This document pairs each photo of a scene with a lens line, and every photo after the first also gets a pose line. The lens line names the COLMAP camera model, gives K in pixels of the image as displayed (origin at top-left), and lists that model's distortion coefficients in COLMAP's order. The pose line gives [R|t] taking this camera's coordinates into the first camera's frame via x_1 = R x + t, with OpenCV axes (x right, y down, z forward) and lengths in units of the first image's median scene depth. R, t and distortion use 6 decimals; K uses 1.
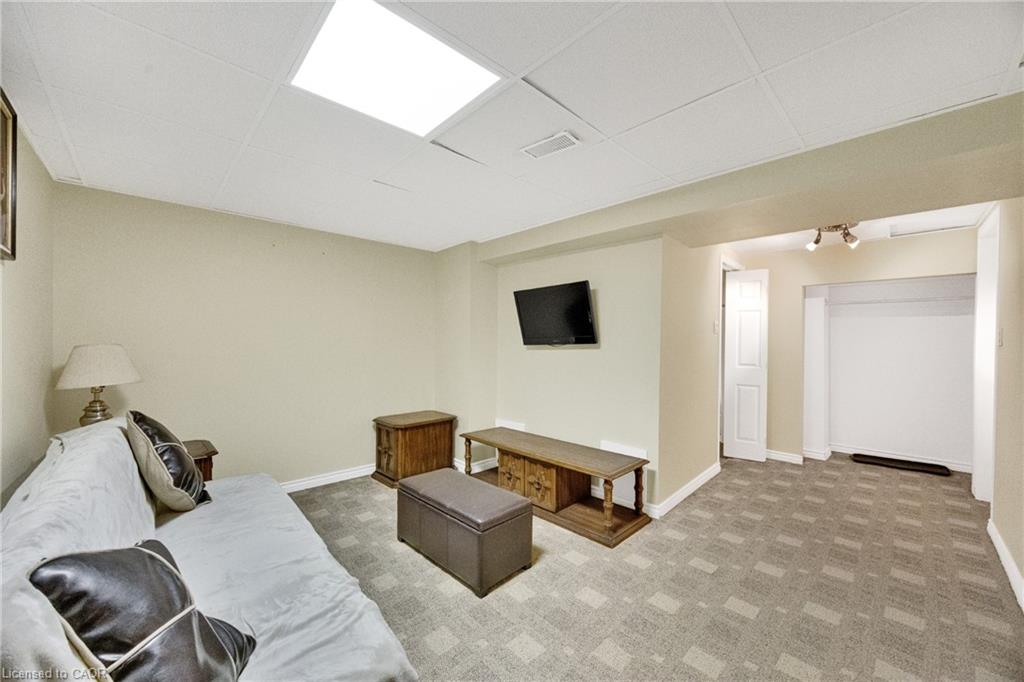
lens RADIAL K [[384.7, 0, 507.5], [0, 384.7, 344.1], [0, 0, 1]] dist [-0.002553, 0.000346]
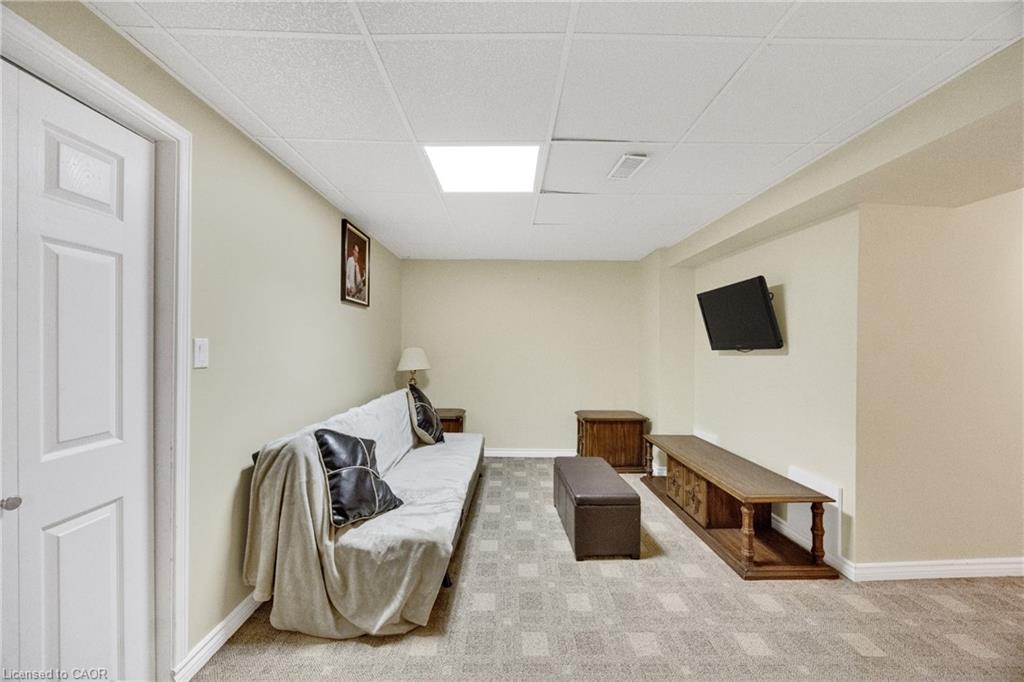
lens RADIAL K [[384.7, 0, 513.0], [0, 384.7, 345.1], [0, 0, 1]] dist [-0.002553, 0.000346]
pose [[0.737488, -0.001138, -0.675360, 0.413516], [-0.006599, 0.999939, -0.008891, 0.002272], [0.675328, 0.011013, 0.737435, -0.015563]]
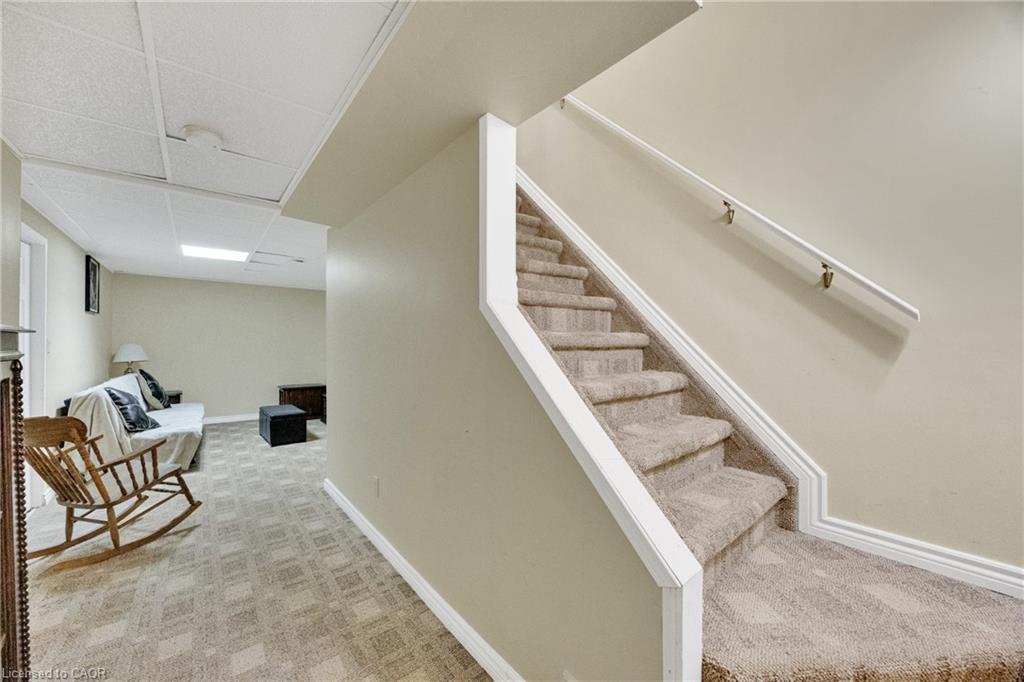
lens RADIAL K [[384.7, 0, 509.3], [0, 384.7, 343.0], [0, 0, 1]] dist [-0.002553, 0.000346]
pose [[0.997094, -0.001906, -0.076155, 1.133349], [0.001367, 0.999974, -0.007141, 0.013739], [0.076166, 0.007016, 0.997070, -0.924090]]
